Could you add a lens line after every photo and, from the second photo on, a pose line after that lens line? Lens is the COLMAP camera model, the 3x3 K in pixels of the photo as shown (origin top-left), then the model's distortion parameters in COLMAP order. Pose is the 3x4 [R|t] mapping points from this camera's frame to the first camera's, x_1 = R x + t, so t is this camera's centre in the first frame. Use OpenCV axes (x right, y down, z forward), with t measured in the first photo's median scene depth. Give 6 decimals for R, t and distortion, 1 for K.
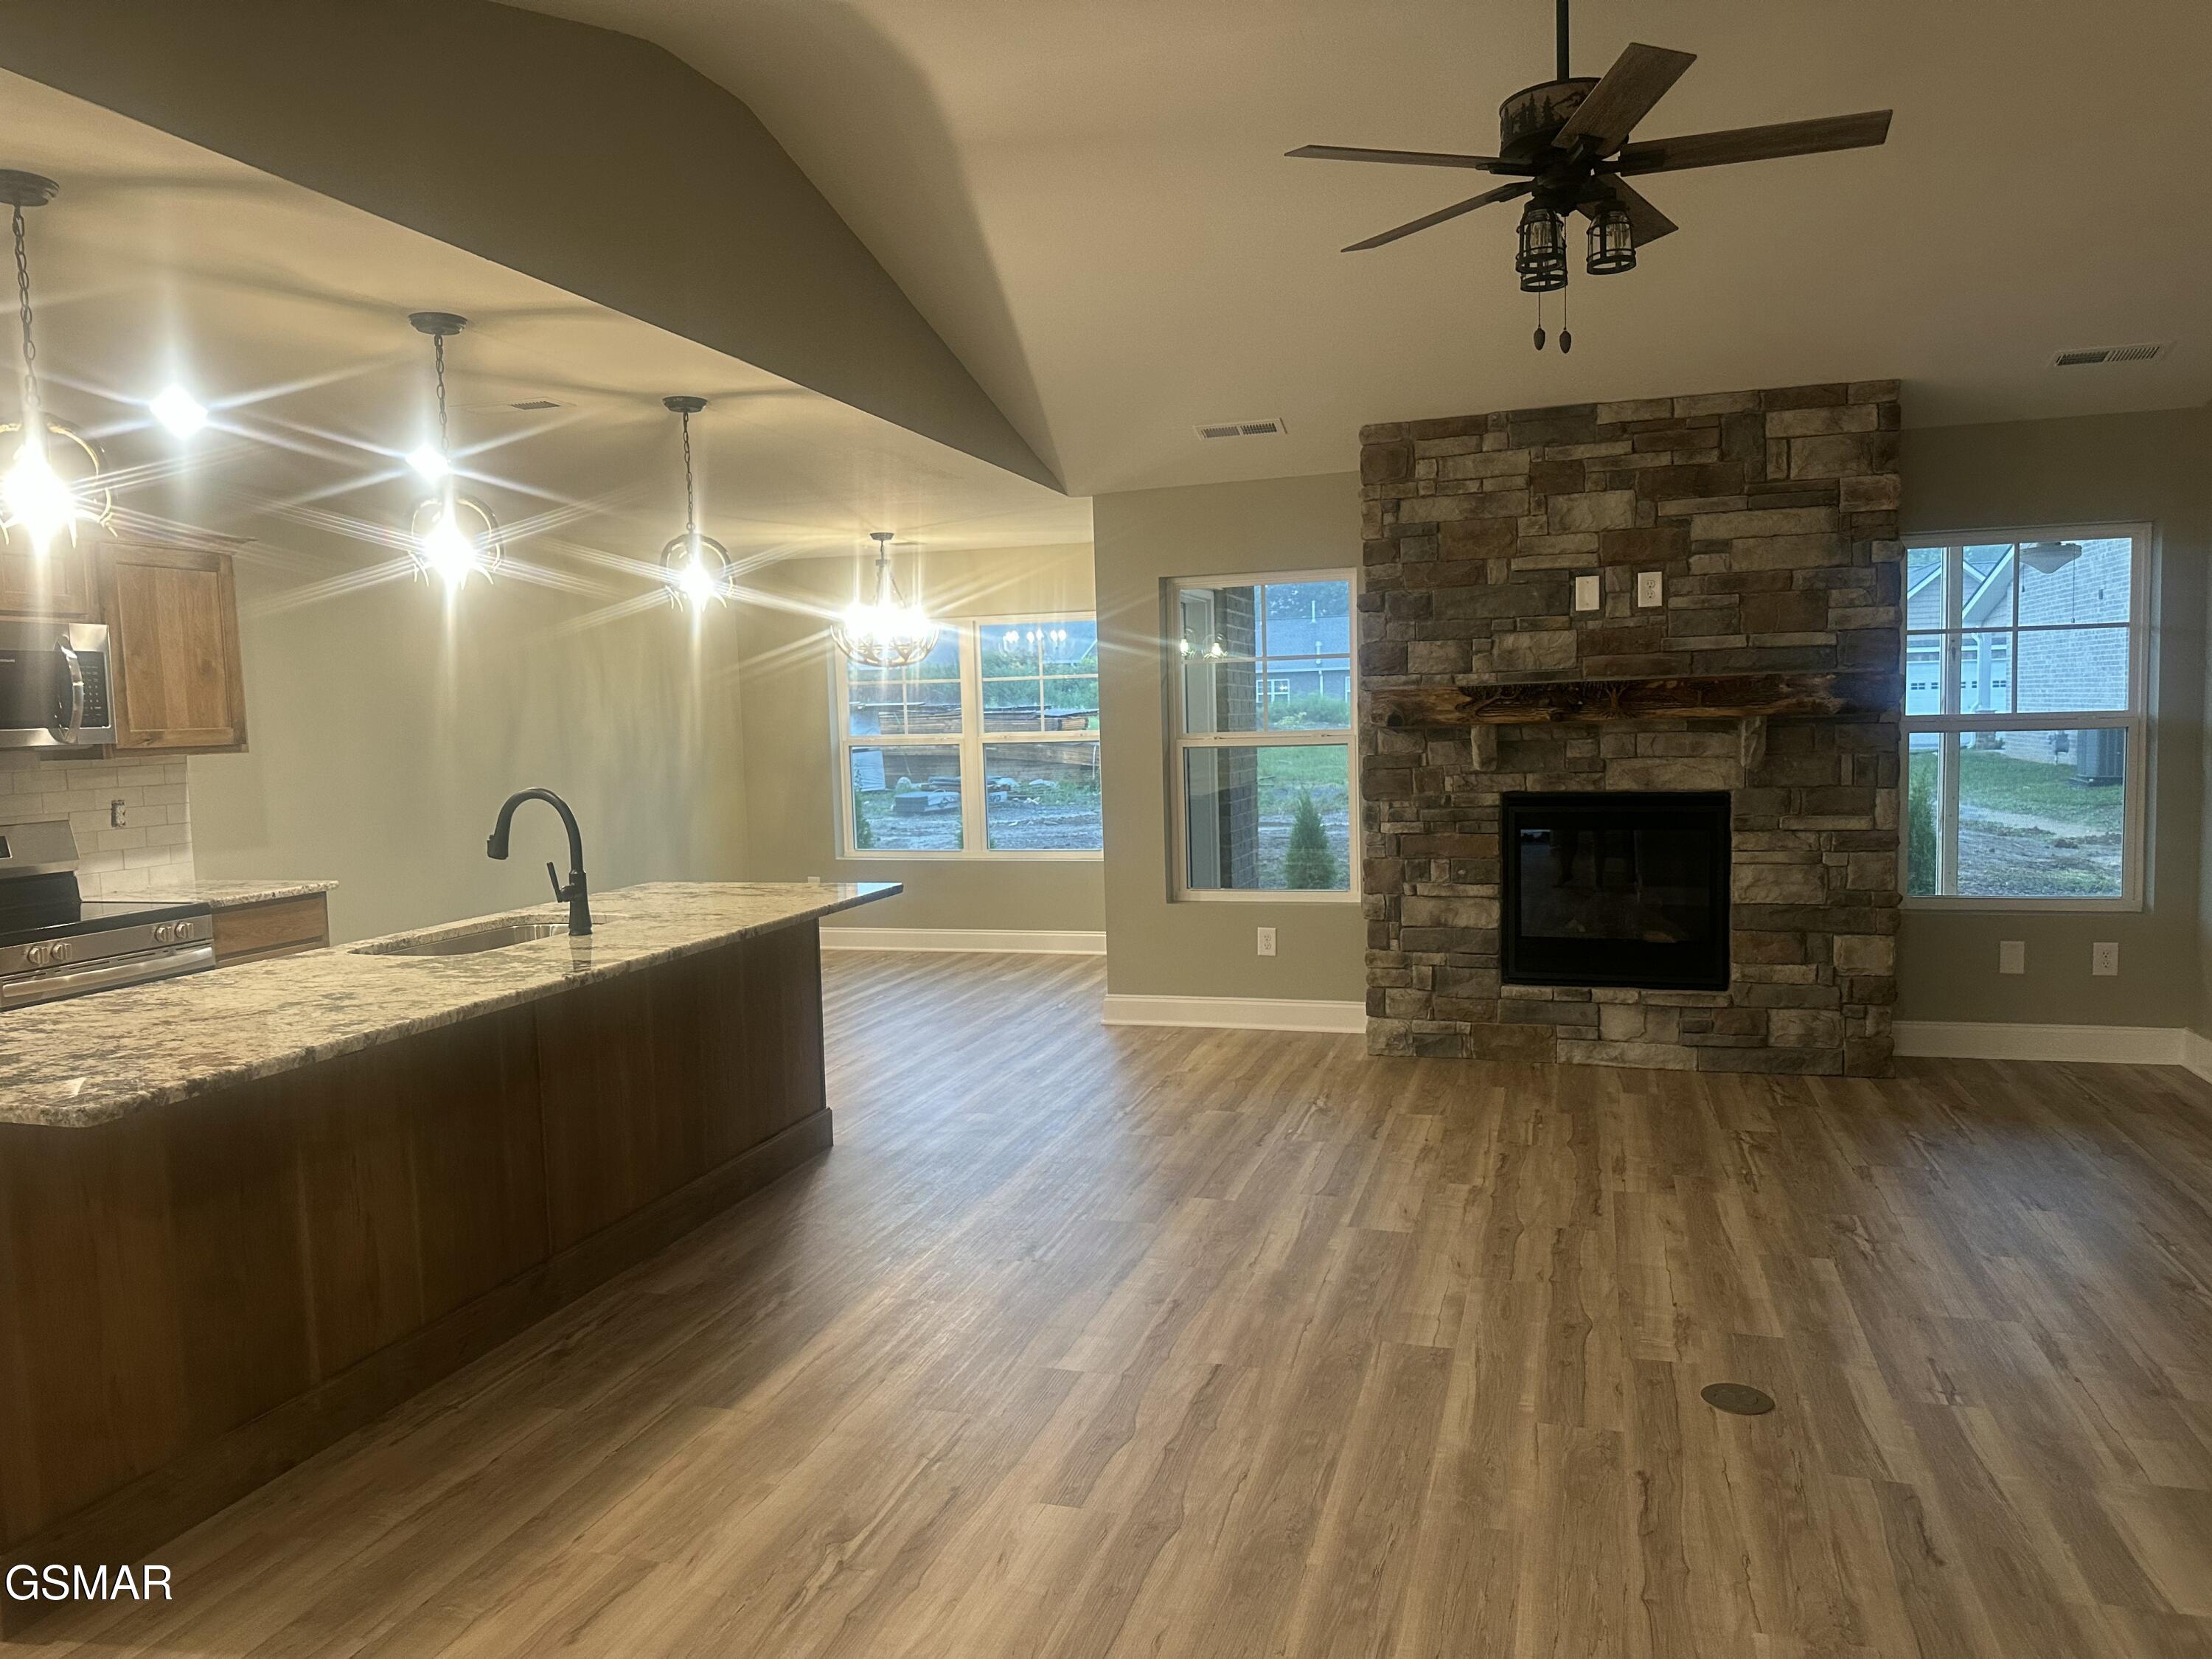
lens RADIAL K [[1562.6, 0, 1106.0], [0, 1562.6, 829.5], [0, 0, 1]] dist [0.122931, -0.149413]
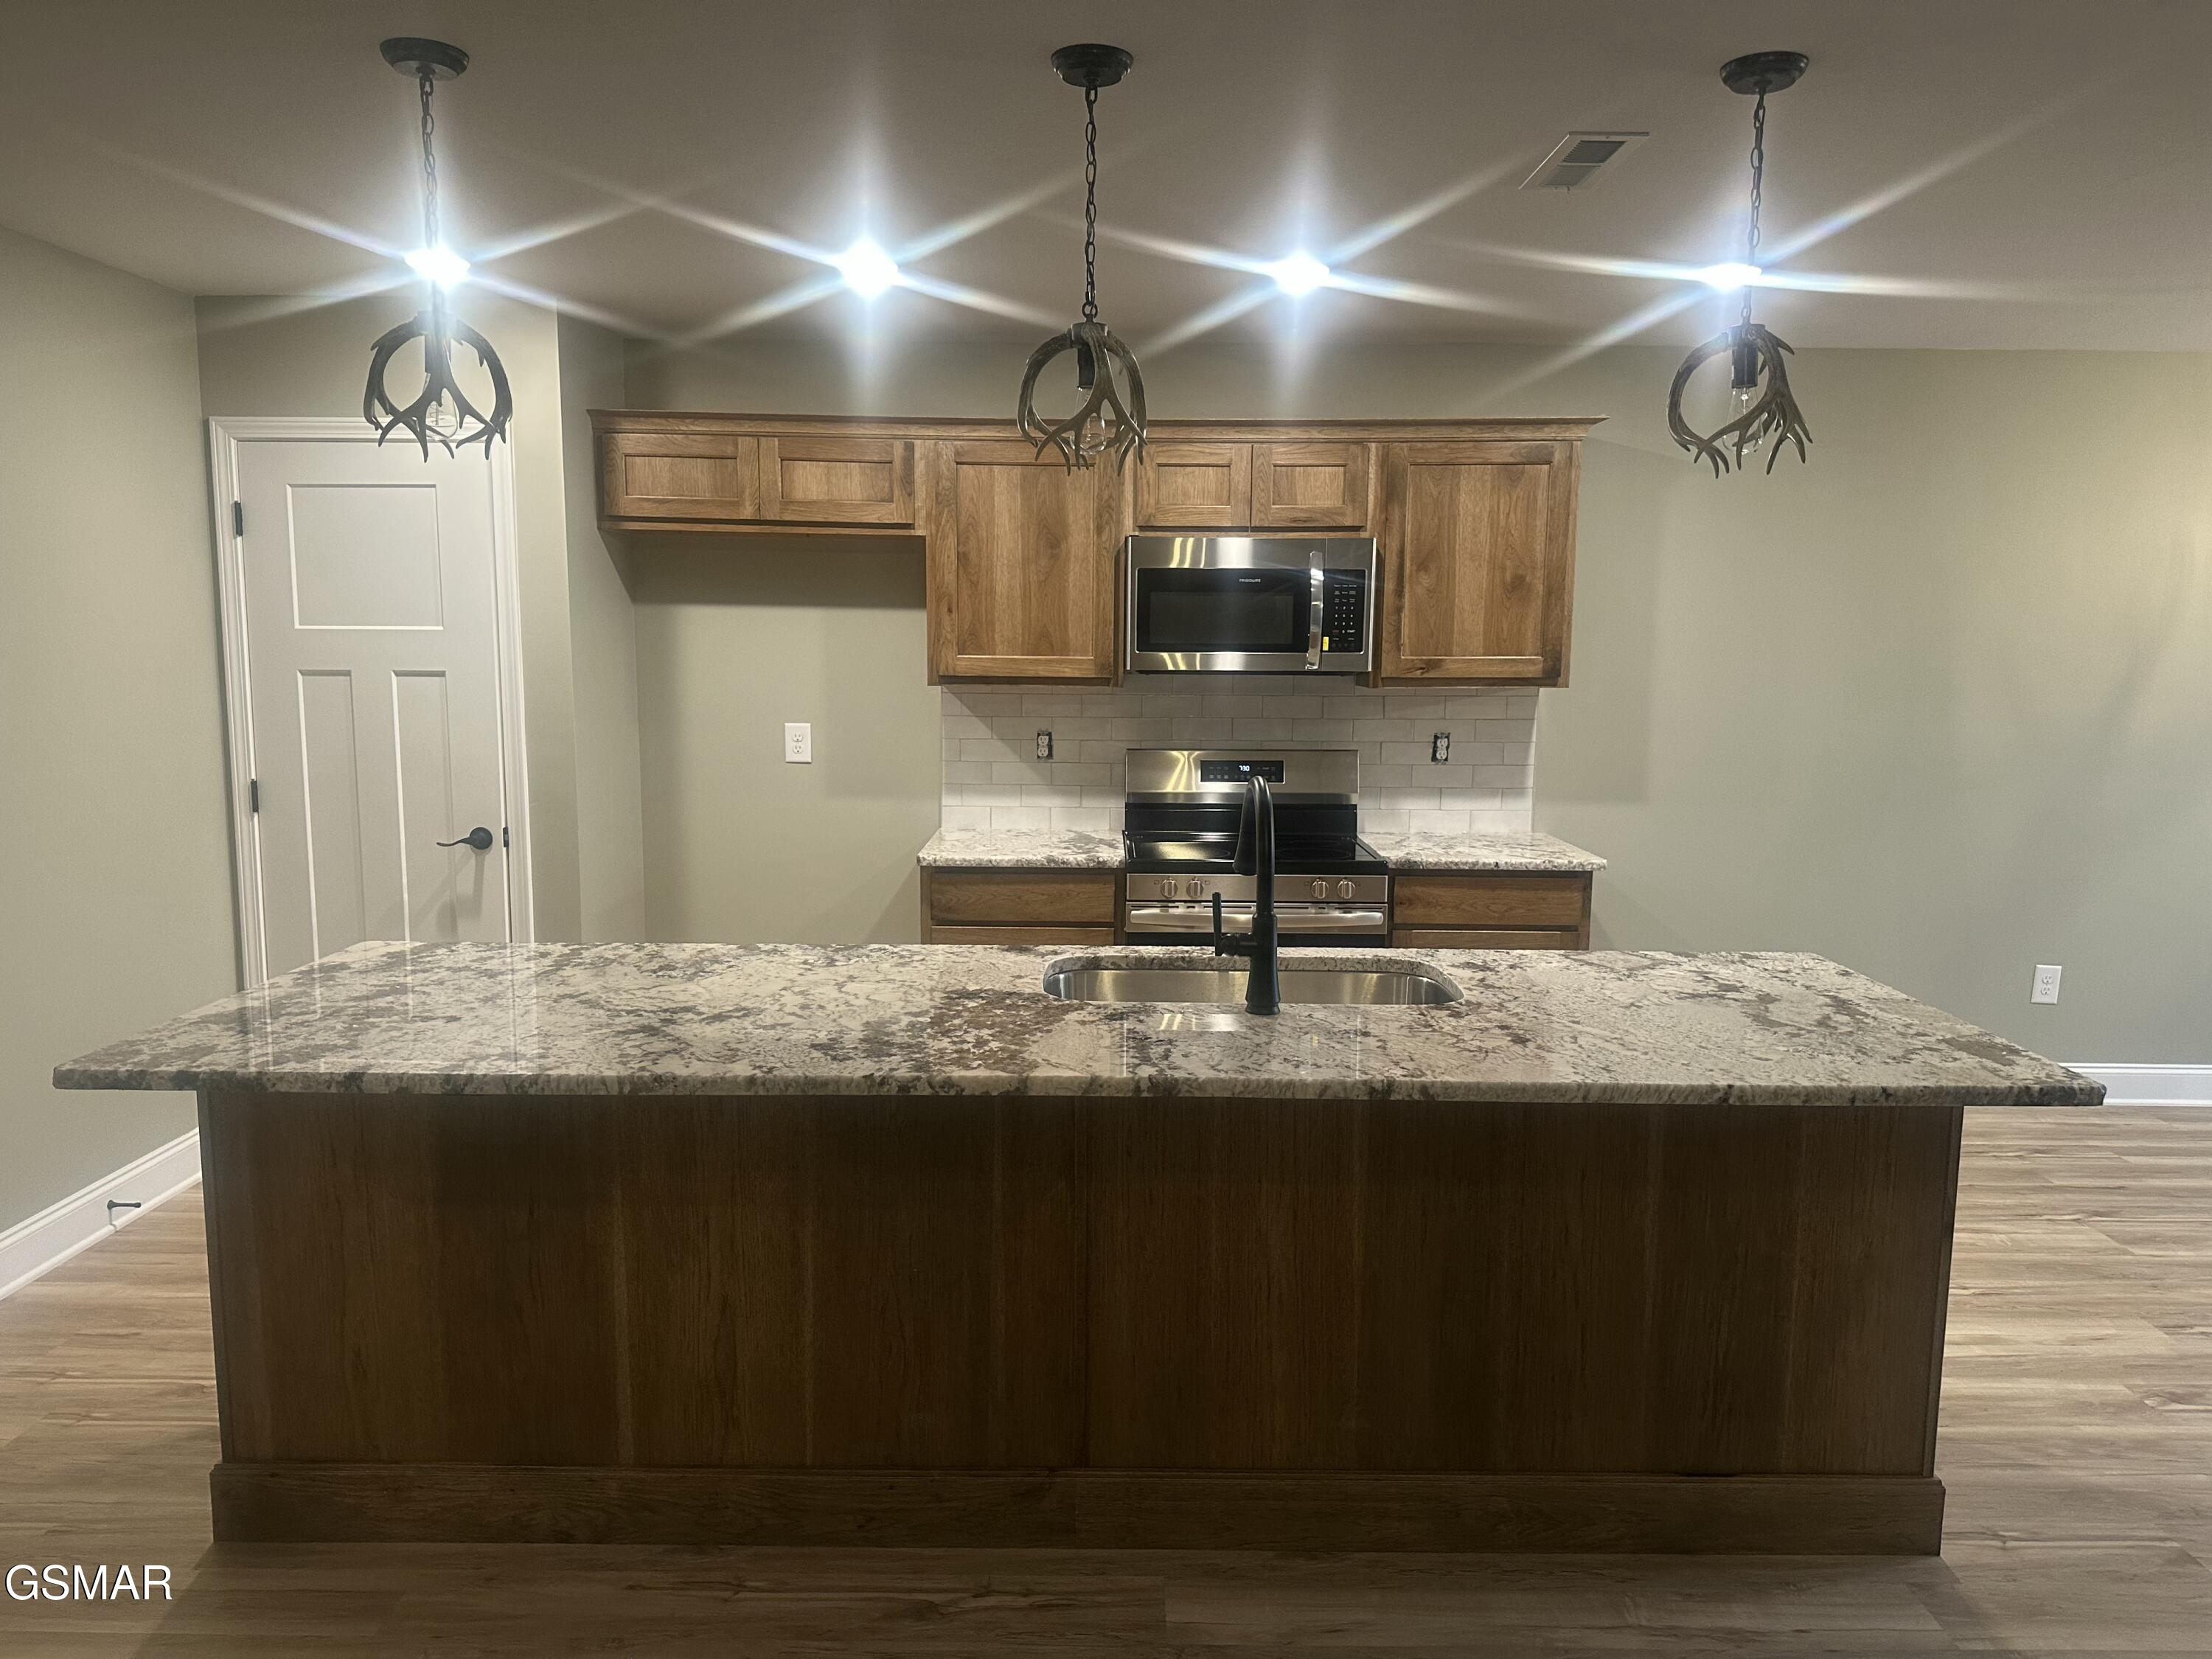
lens RADIAL K [[1562.6, 0, 1106.0], [0, 1562.6, 829.5], [0, 0, 1]] dist [0.122931, -0.149413]
pose [[0.274075, 0.141493, -0.951243, 0.183798], [-0.078462, 0.989110, 0.124520, -0.060202], [0.958502, 0.040508, 0.282192, 0.571583]]
